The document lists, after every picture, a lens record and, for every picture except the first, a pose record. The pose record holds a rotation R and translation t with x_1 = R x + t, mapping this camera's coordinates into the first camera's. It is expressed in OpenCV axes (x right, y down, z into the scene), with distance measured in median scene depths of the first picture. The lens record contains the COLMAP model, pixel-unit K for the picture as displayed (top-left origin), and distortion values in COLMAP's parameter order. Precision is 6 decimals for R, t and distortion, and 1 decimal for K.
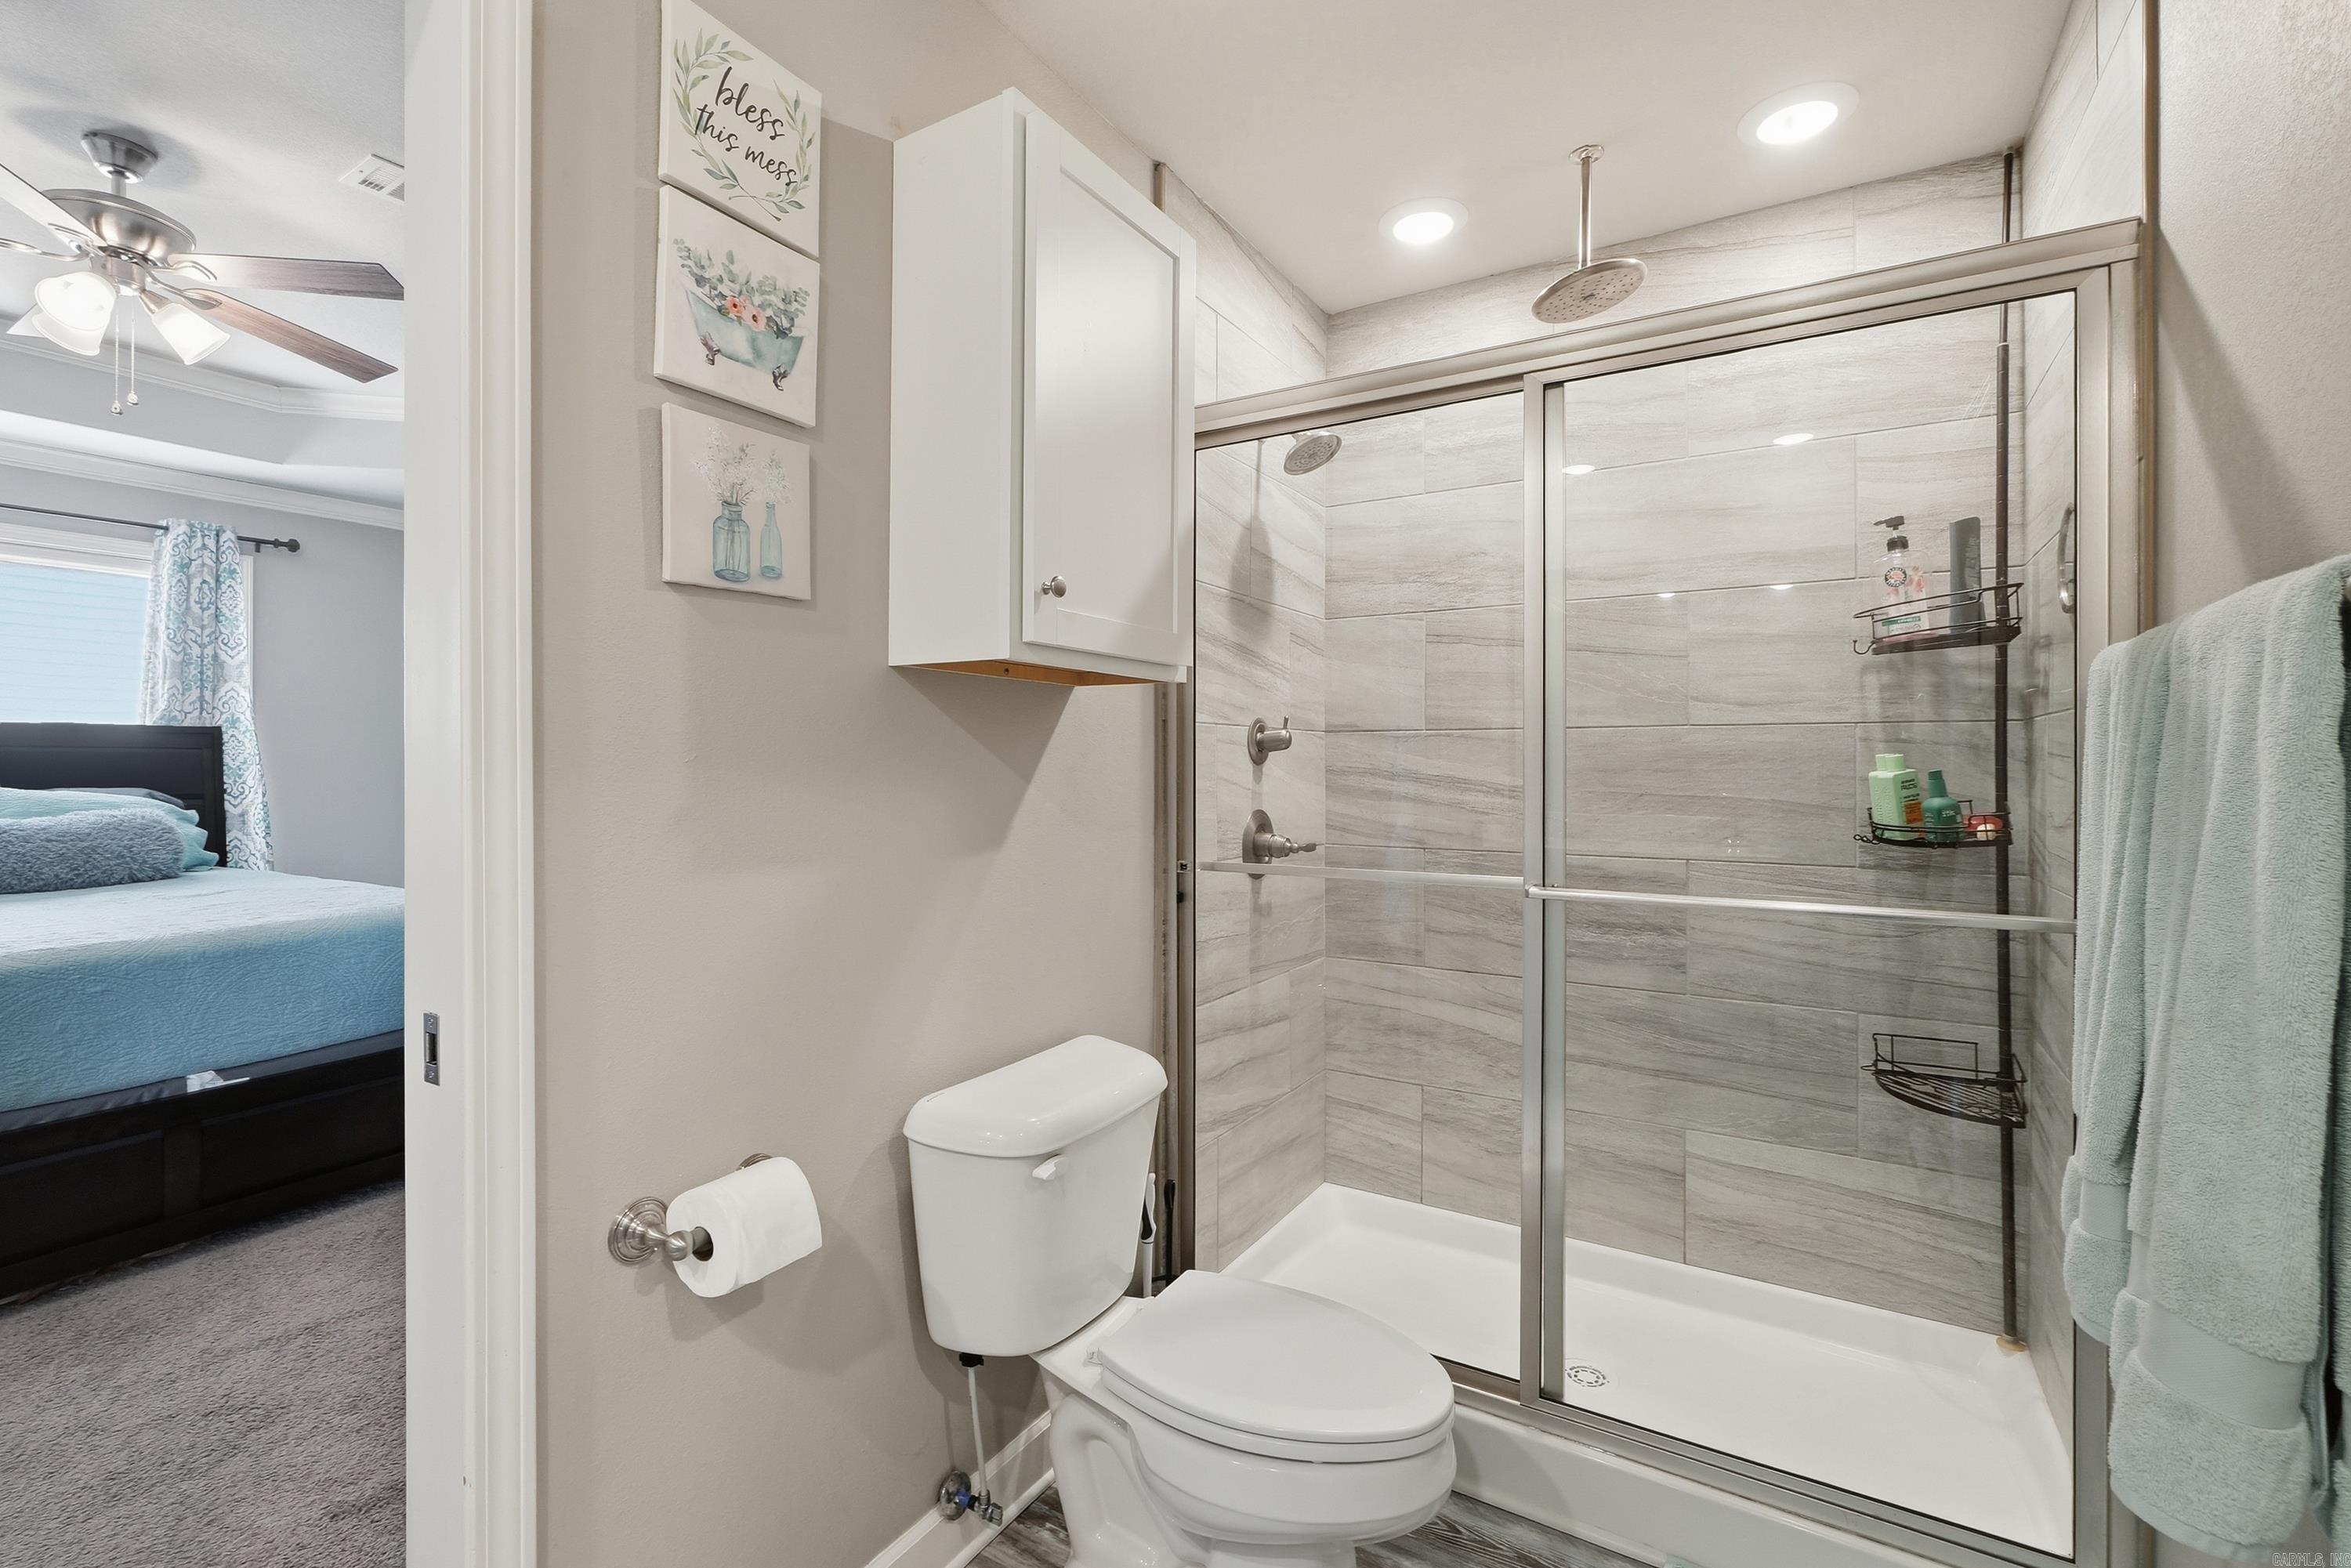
lens RADIAL K [[1032.3, 0, 1173.3], [0, 1032.3, 765.3], [0, 0, 1]] dist [-0.010963, 0.004651]
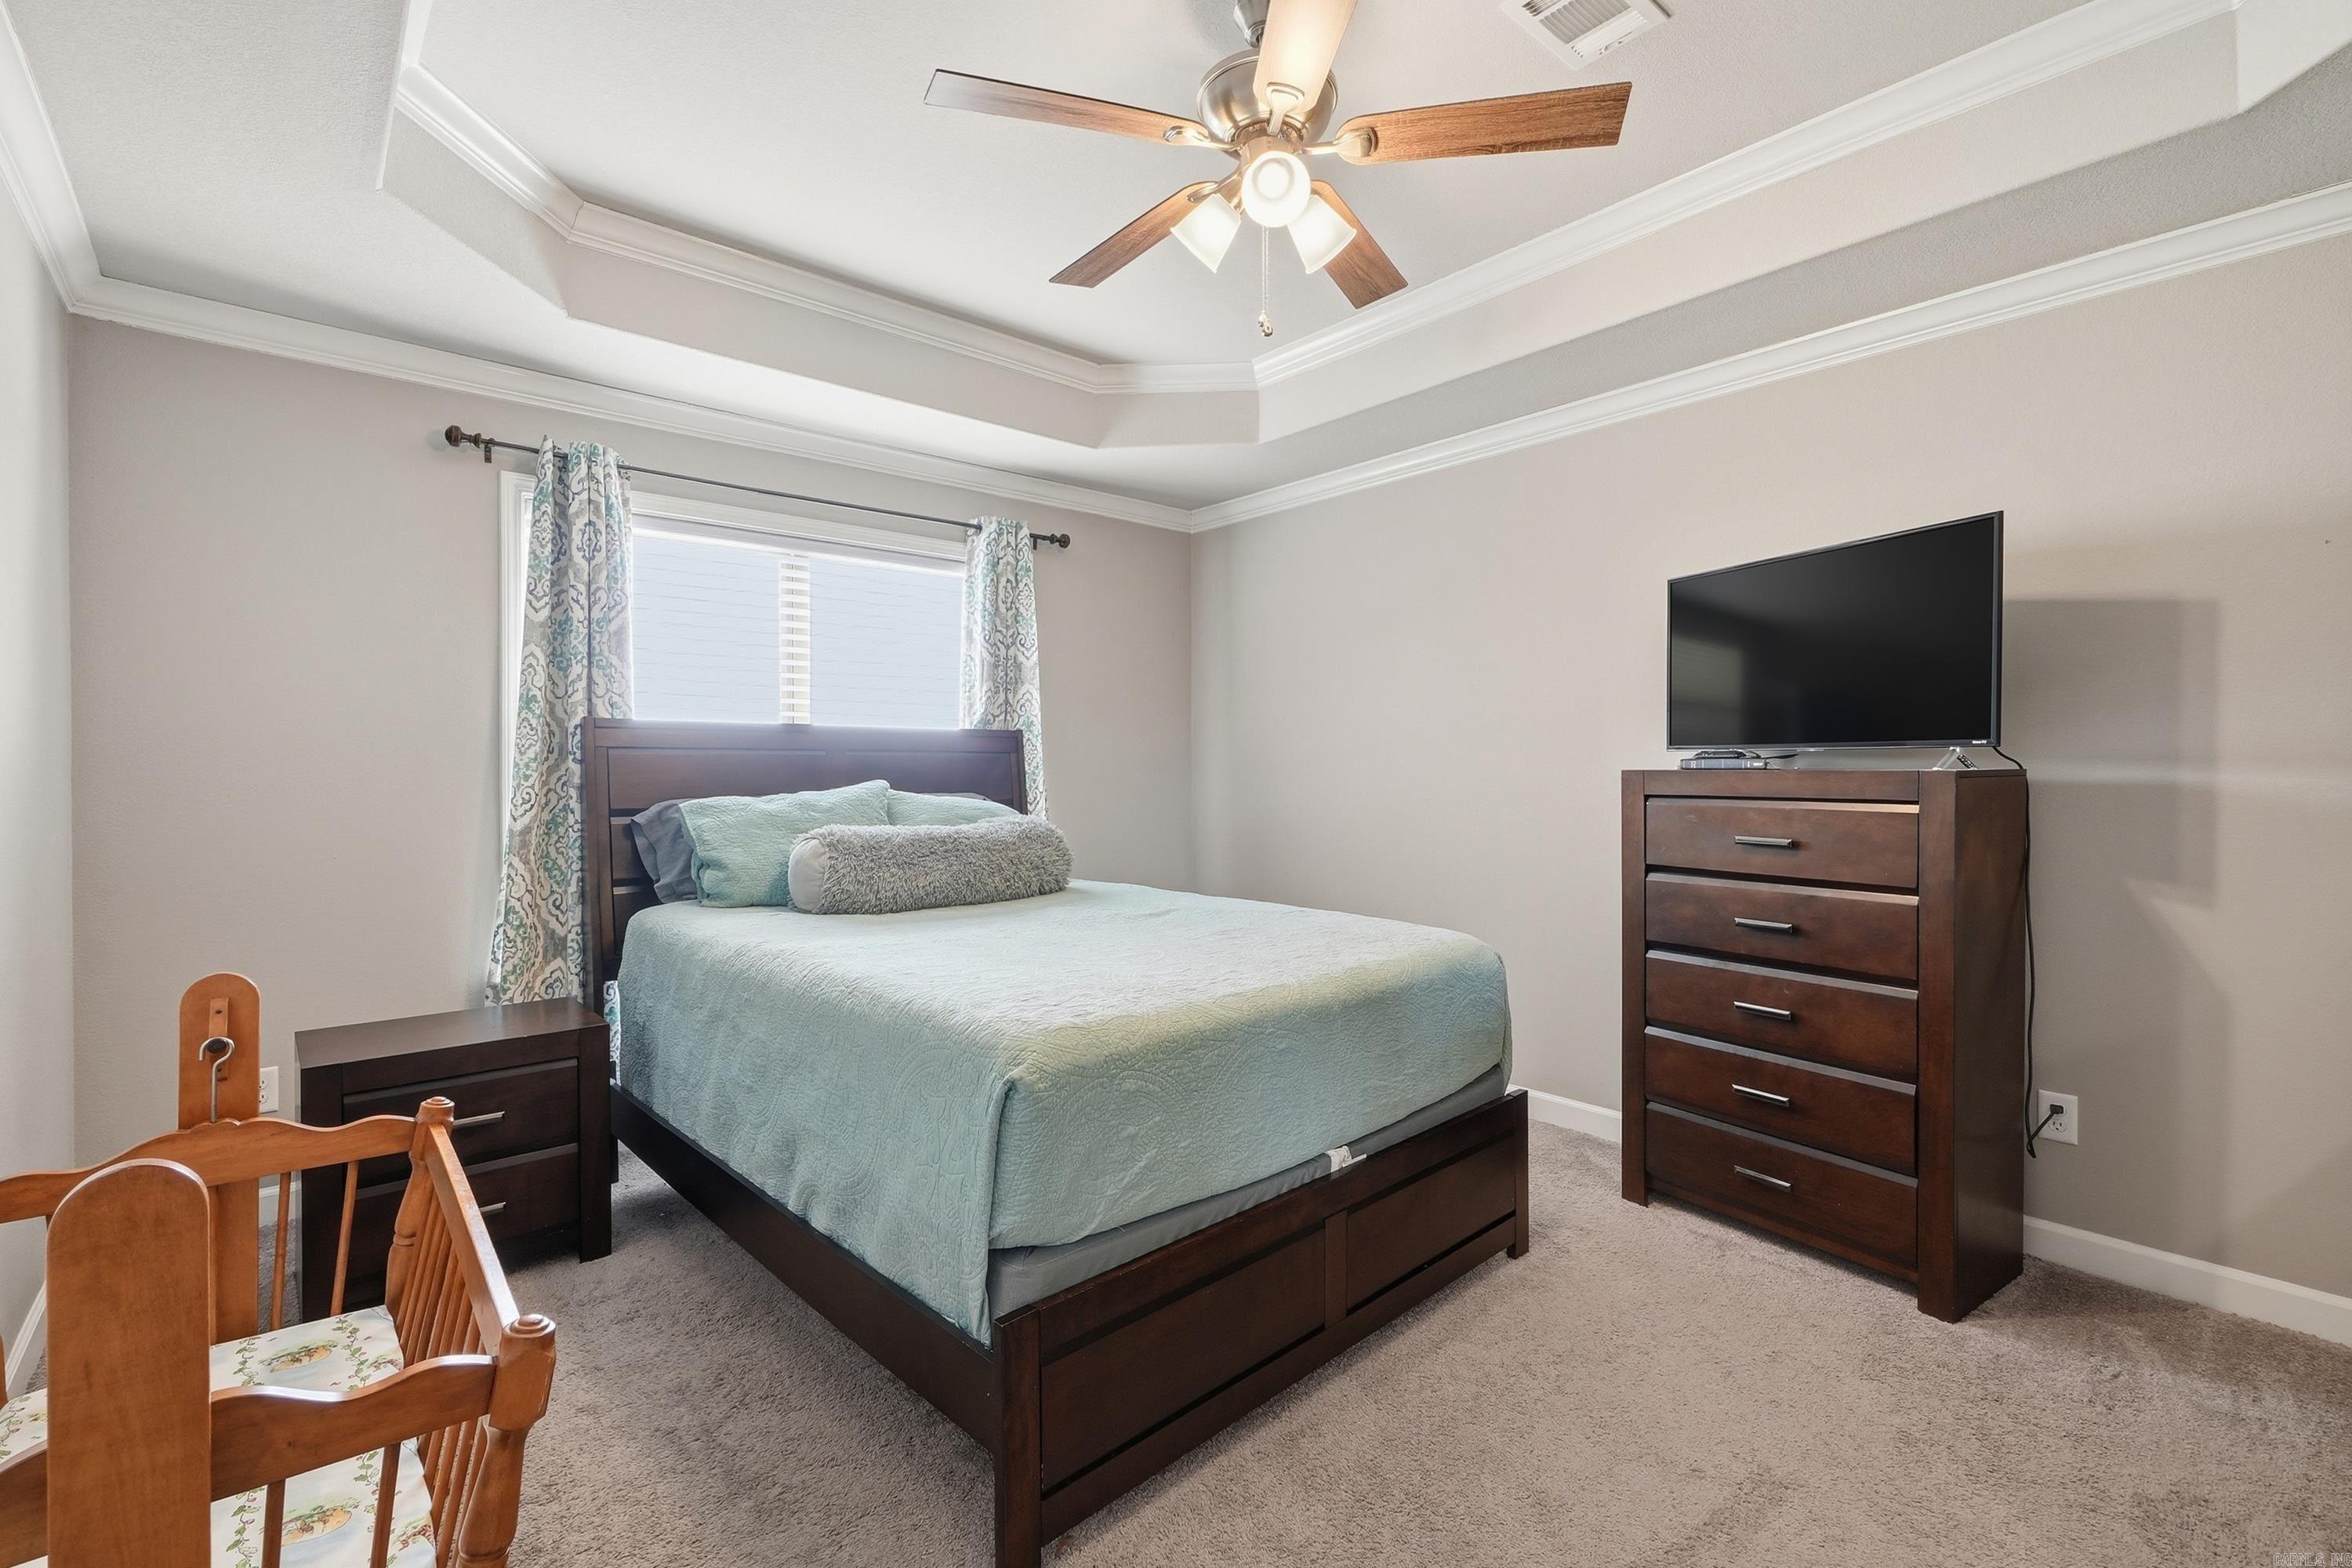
lens RADIAL K [[1032.8, 0, 1176.9], [0, 1032.8, 783.4], [0, 0, 1]] dist [-0.010963, 0.004651]
pose [[0.955781, 0.001572, -0.294076, -0.509414], [0.002025, 0.999927, 0.011927, 0.000988], [0.294073, -0.011995, 0.955708, 0.115240]]
